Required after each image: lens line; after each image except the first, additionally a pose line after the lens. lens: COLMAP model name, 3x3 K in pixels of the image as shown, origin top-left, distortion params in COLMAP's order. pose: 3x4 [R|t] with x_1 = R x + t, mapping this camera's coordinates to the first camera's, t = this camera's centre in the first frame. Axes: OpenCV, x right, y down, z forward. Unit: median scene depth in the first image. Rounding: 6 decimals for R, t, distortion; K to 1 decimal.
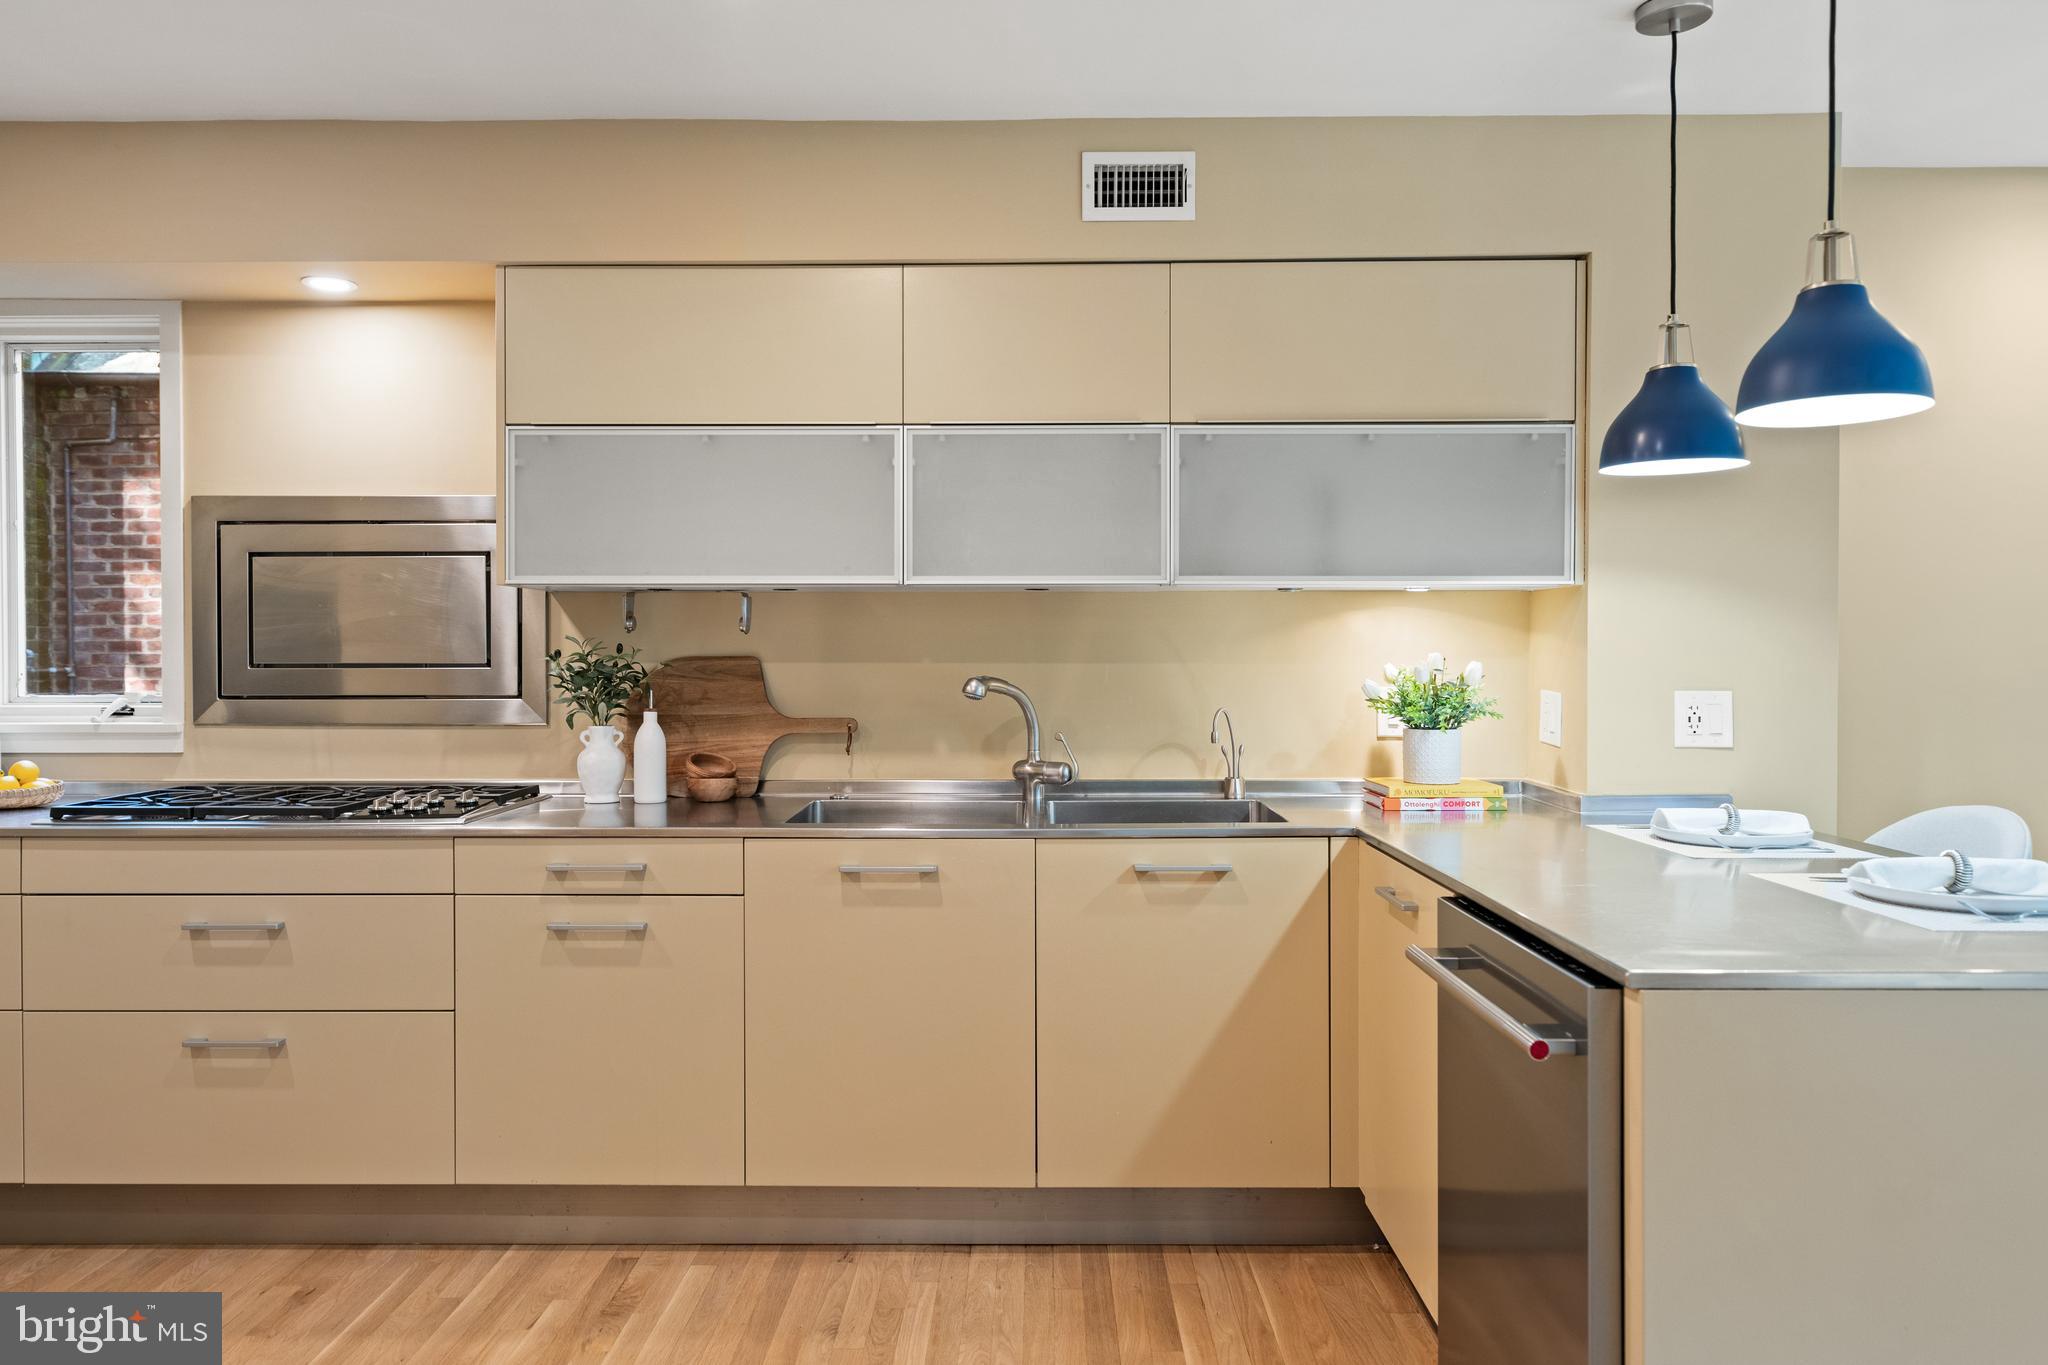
lens RADIAL K [[1388.0, 0, 1020.0], [0, 1388.0, 669.0], [0, 0, 1]] dist [0.009953, 0.001644]
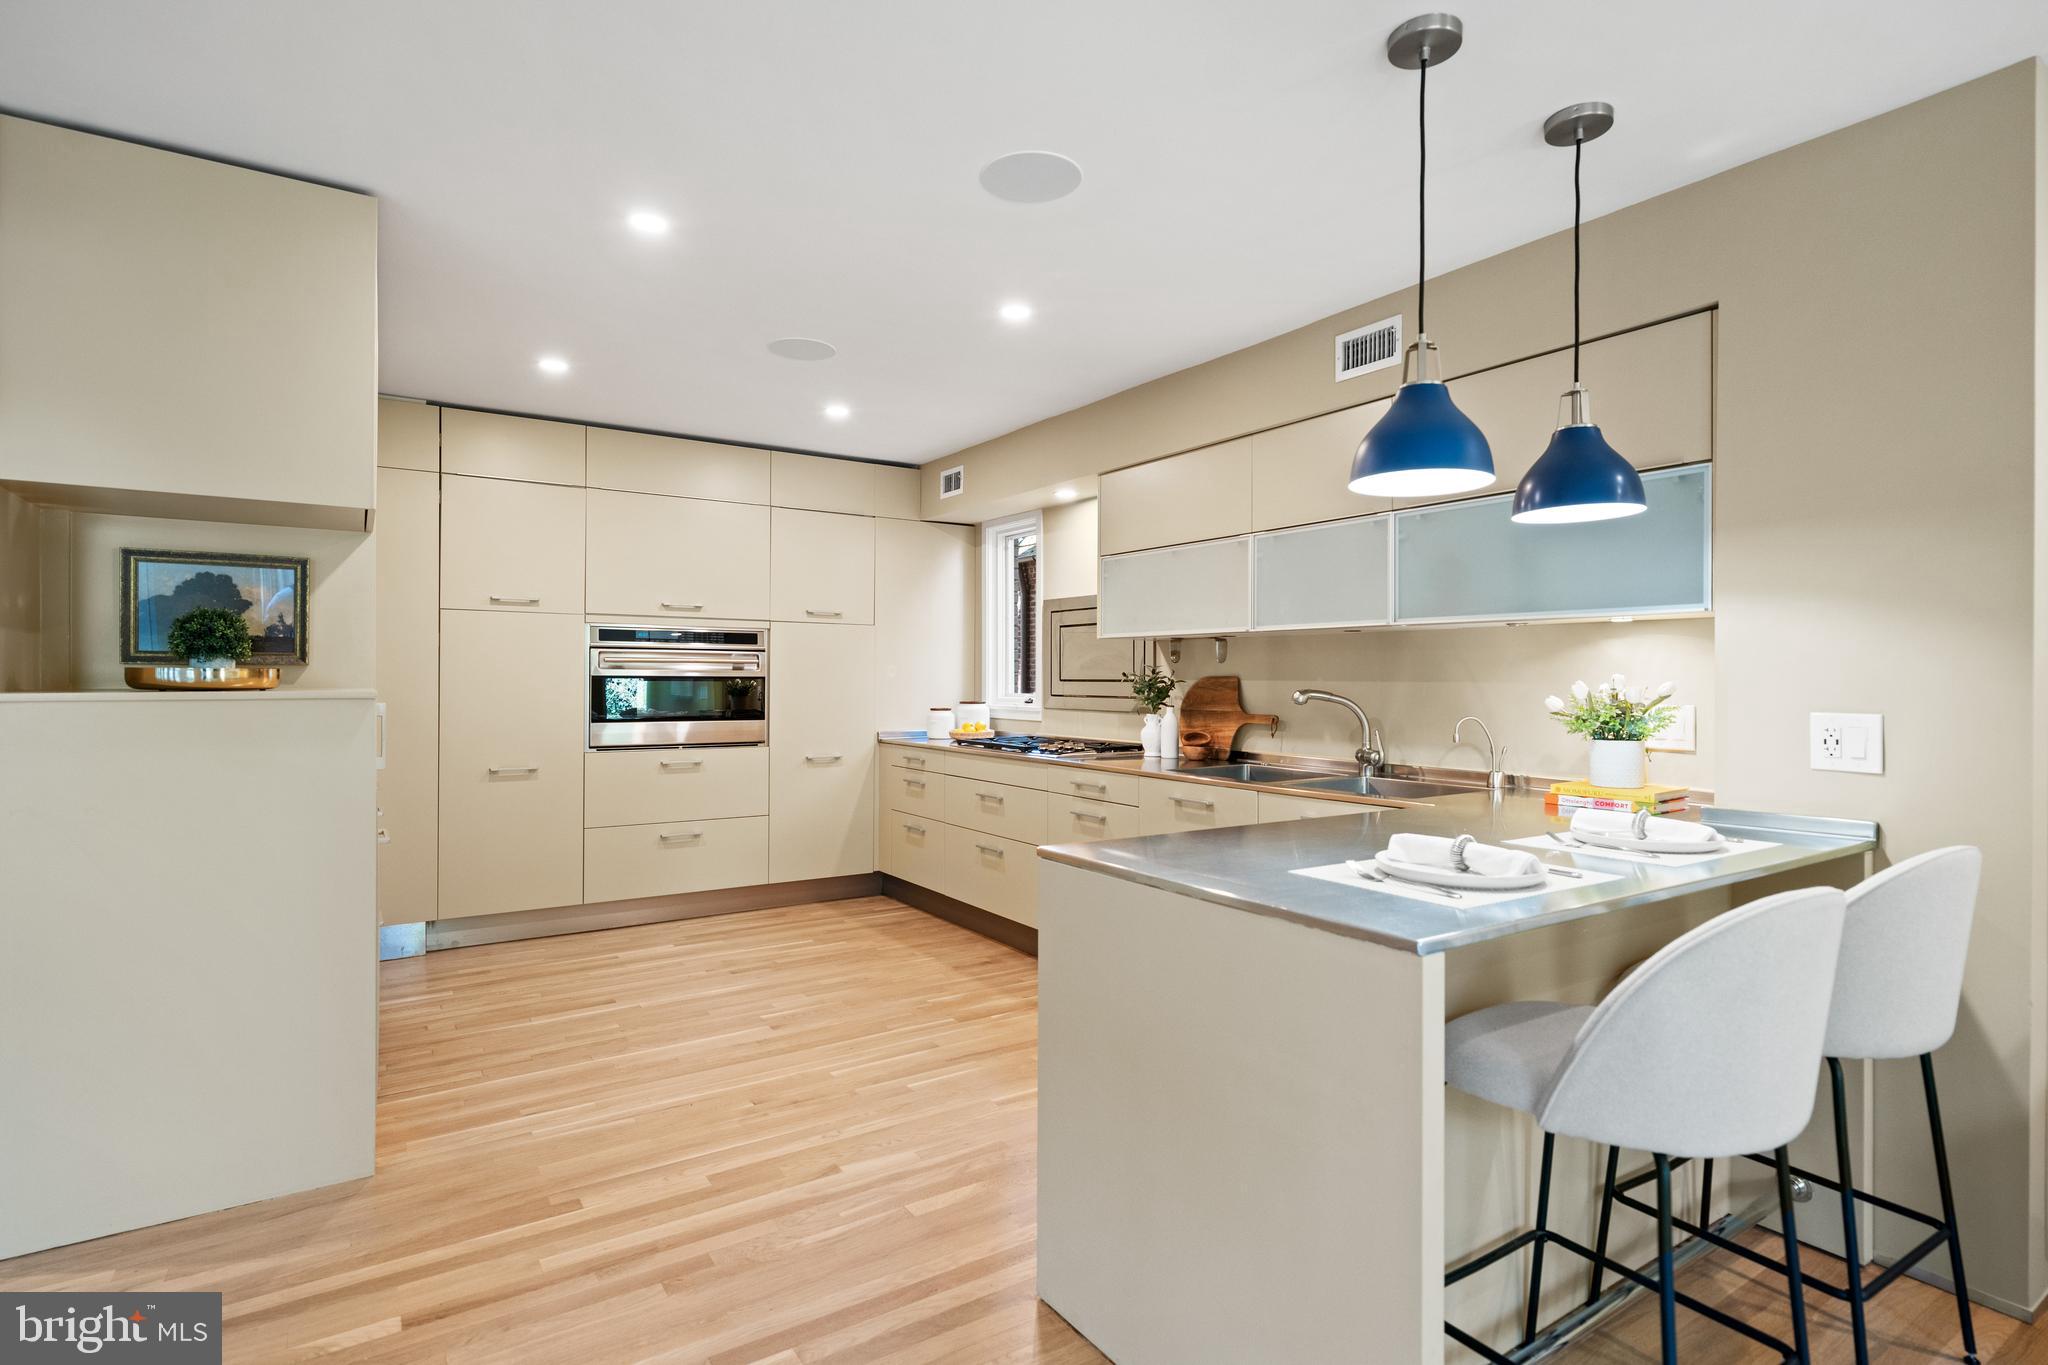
lens RADIAL K [[1001.1, 0, 1021.2], [0, 1001.1, 683.9], [0, 0, 1]] dist [-0.001332, 0.000386]
pose [[0.566865, 0.009070, -0.823761, 0.683850], [-0.016569, 0.999863, -0.000393, 0.004677], [0.823644, 0.013871, 0.566937, 0.114233]]
